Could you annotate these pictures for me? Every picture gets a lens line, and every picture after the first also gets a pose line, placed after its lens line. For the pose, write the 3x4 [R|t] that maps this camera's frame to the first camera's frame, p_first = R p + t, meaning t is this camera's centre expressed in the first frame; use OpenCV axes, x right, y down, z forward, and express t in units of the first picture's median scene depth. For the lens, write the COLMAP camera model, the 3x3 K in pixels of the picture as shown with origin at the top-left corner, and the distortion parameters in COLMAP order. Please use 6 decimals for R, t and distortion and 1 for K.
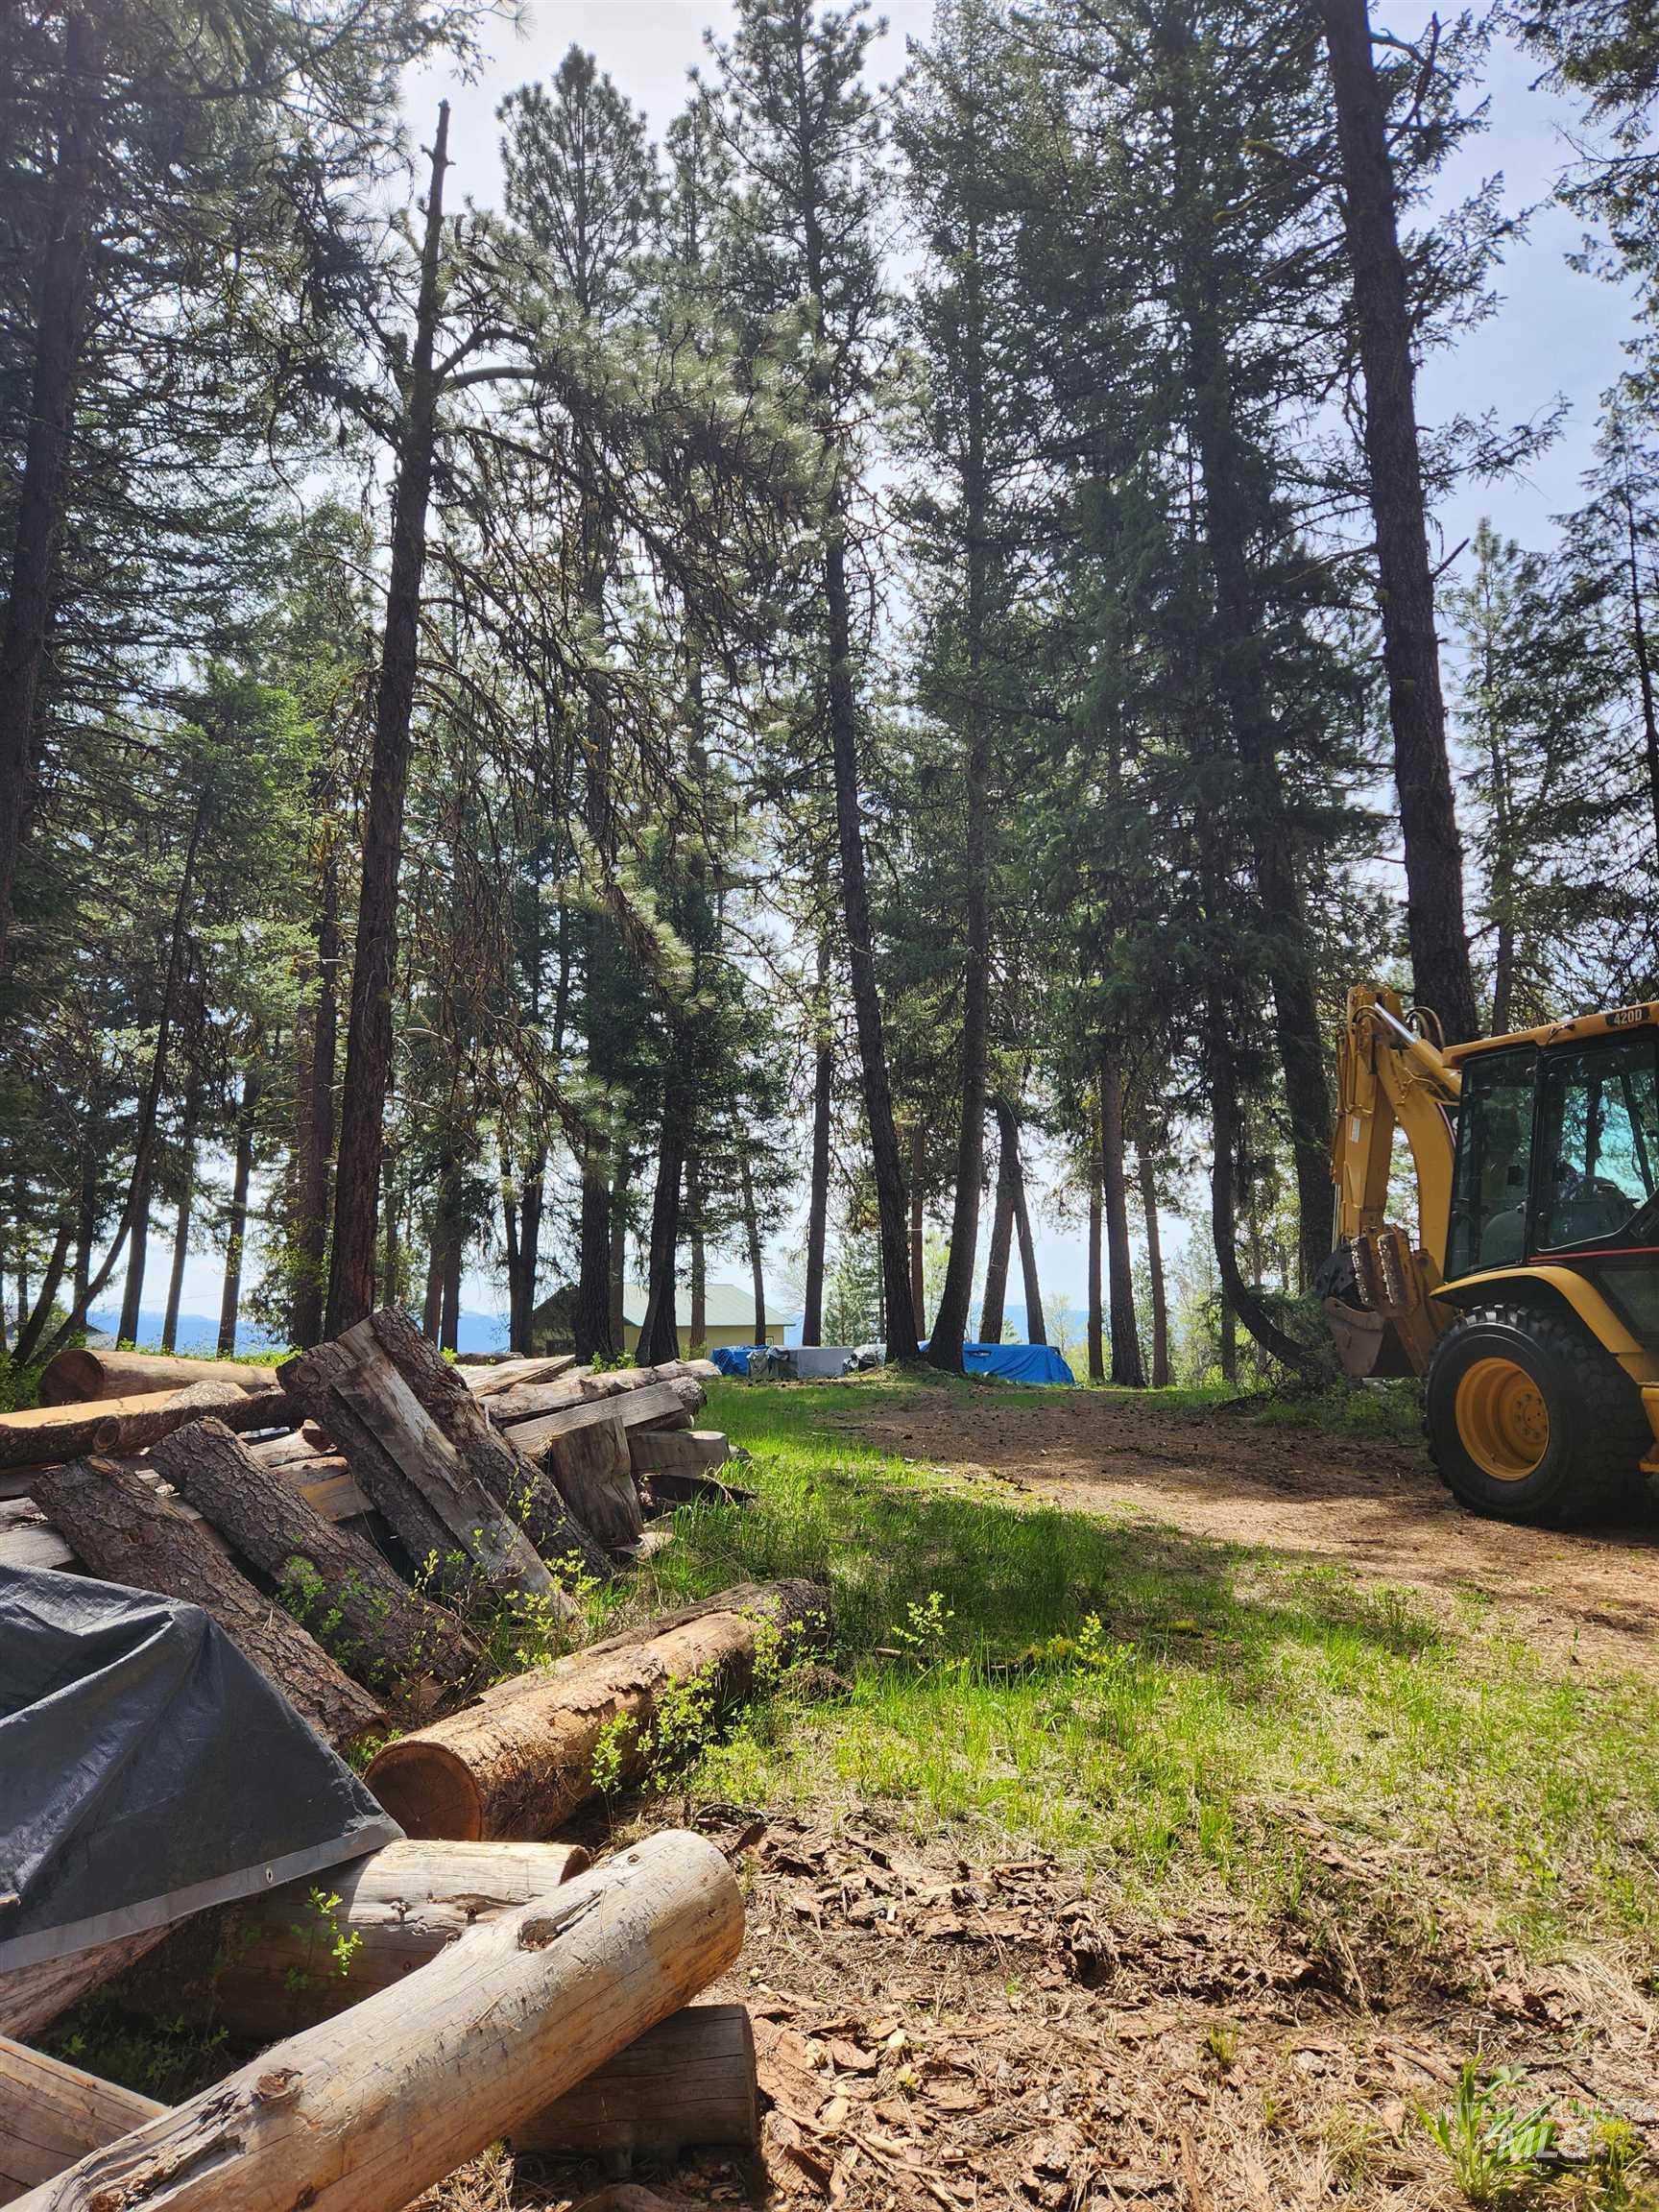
lens RADIAL K [[1454.0, 0, 825.4], [0, 1454.0, 1117.5], [0, 0, 1]] dist [0.070778, -0.060058]
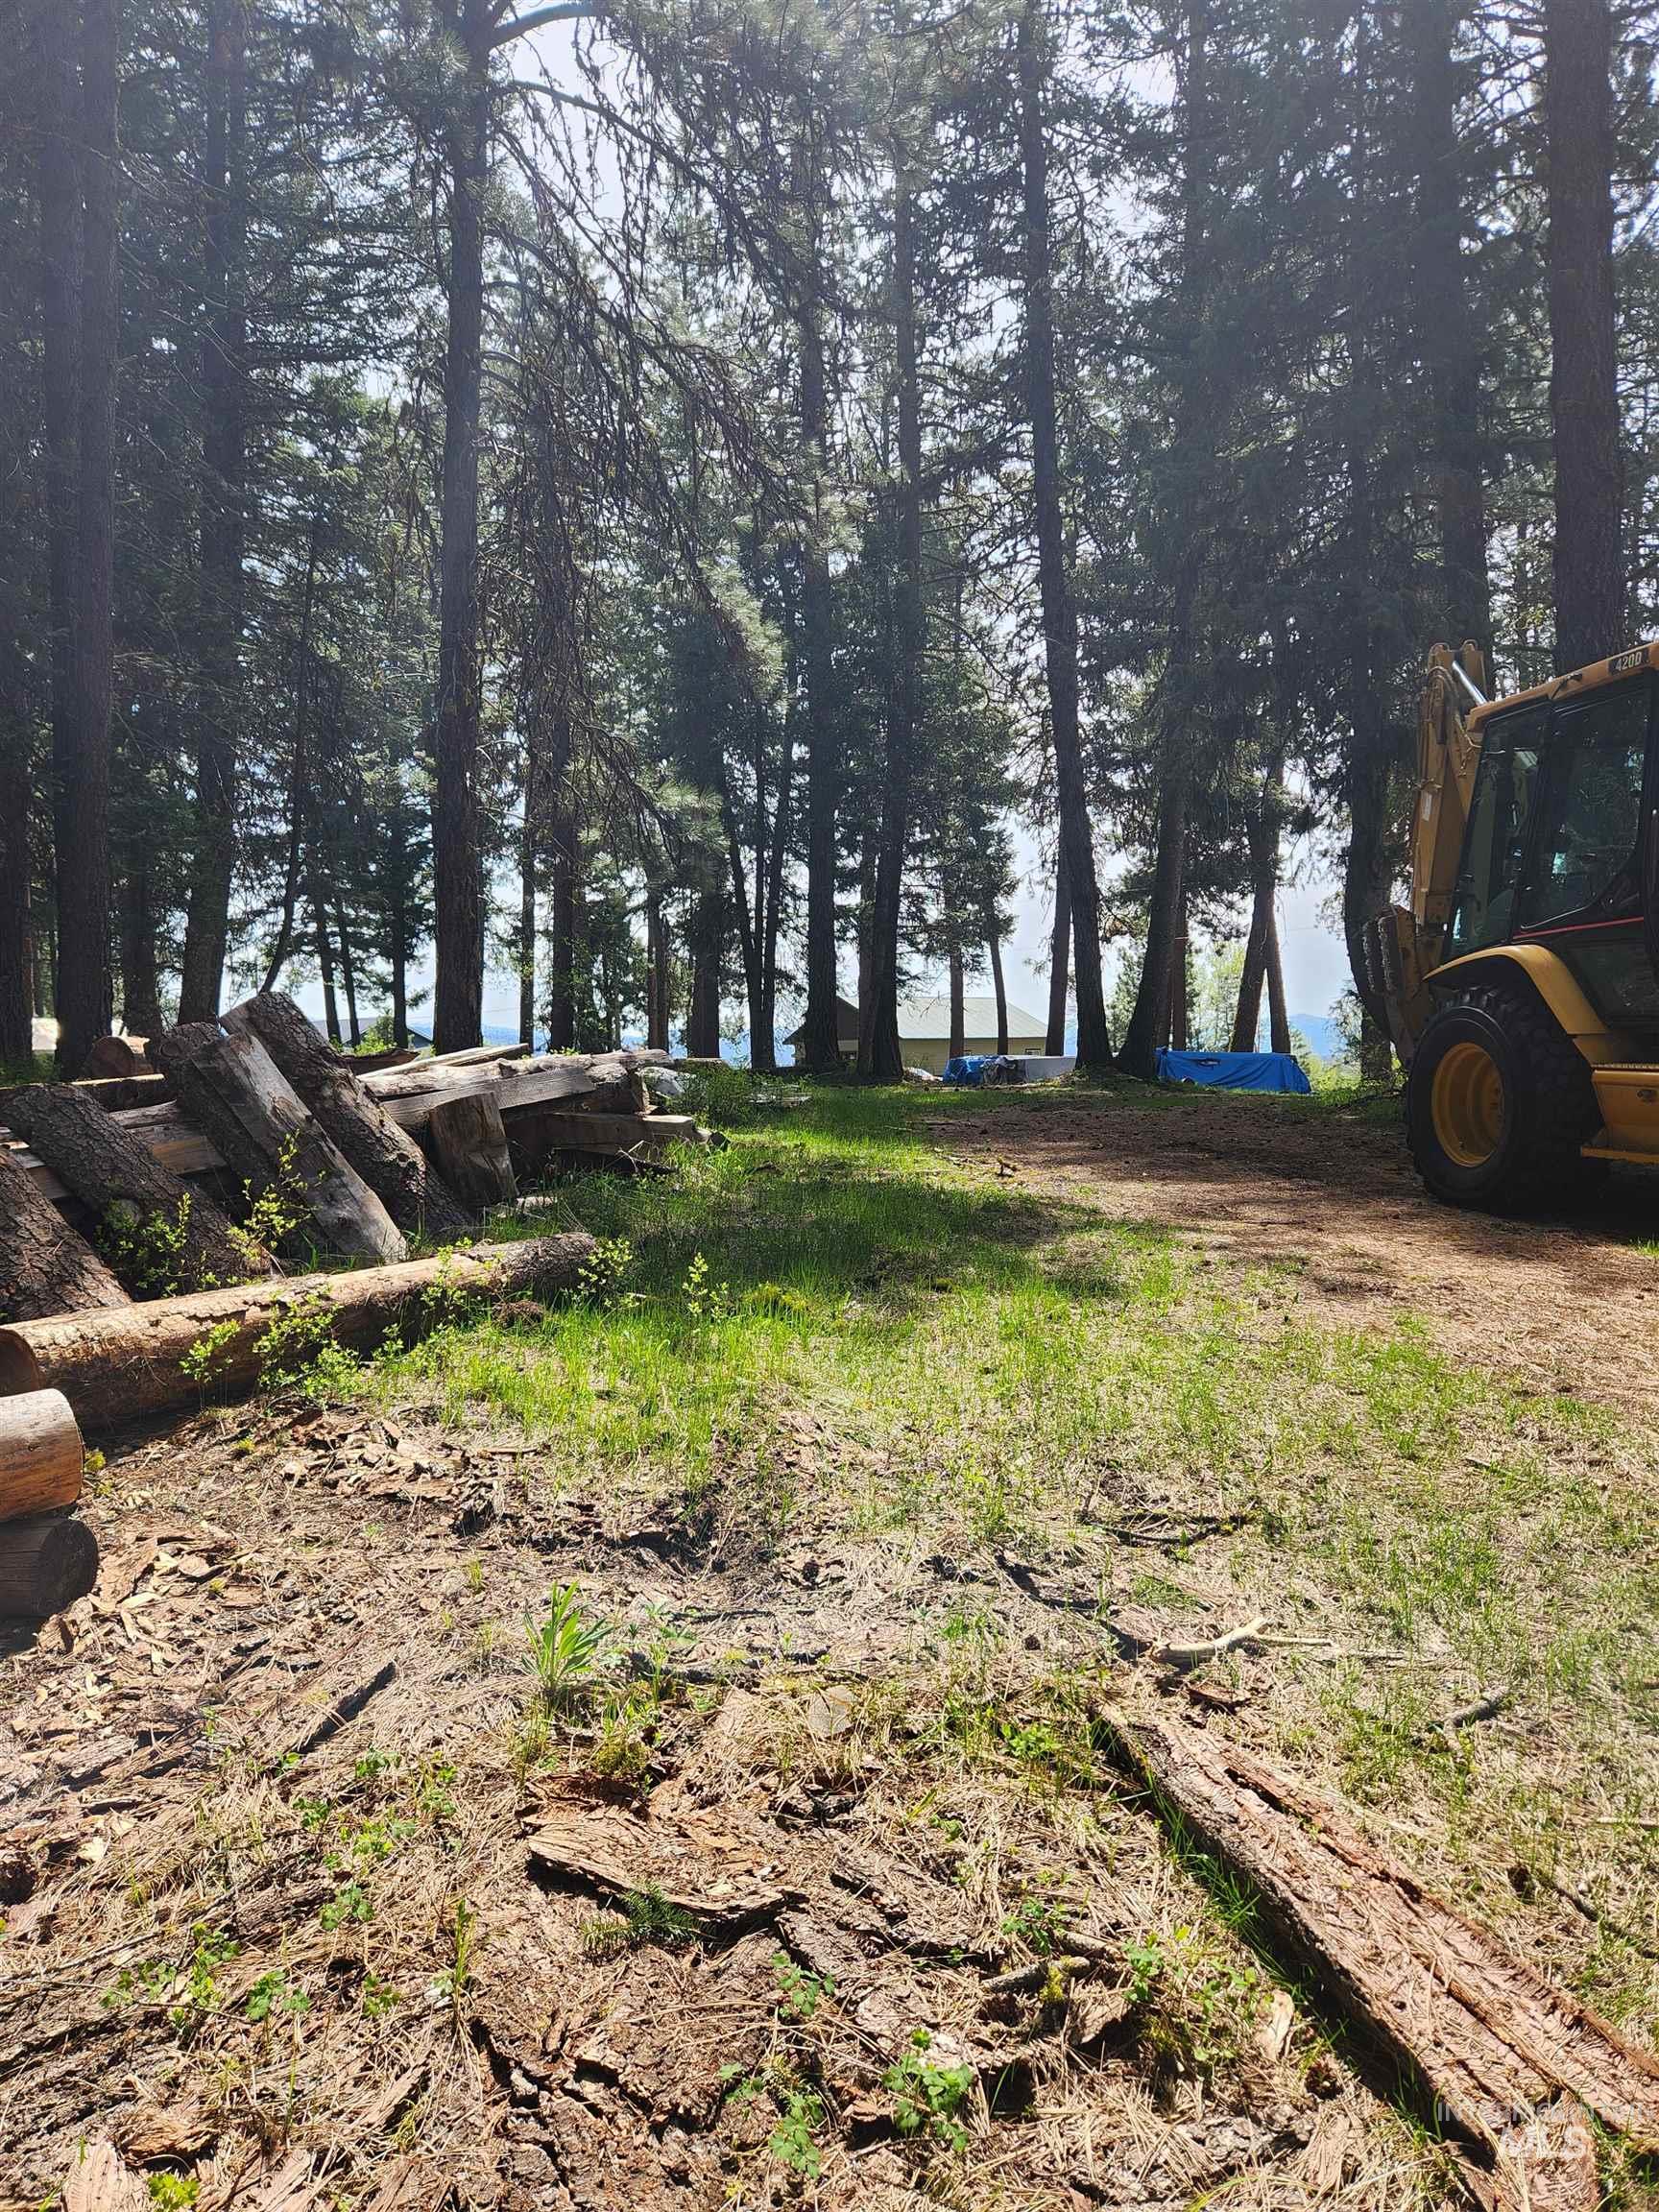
lens RADIAL K [[1454.0, 0, 828.5], [0, 1454.0, 1096.1], [0, 0, 1]] dist [0.070778, -0.060058]
pose [[0.982278, 0.003856, -0.187391, 0.223639], [0.030003, 0.983661, 0.177514, 0.015934], [0.185014, -0.179990, 0.966113, -0.001248]]
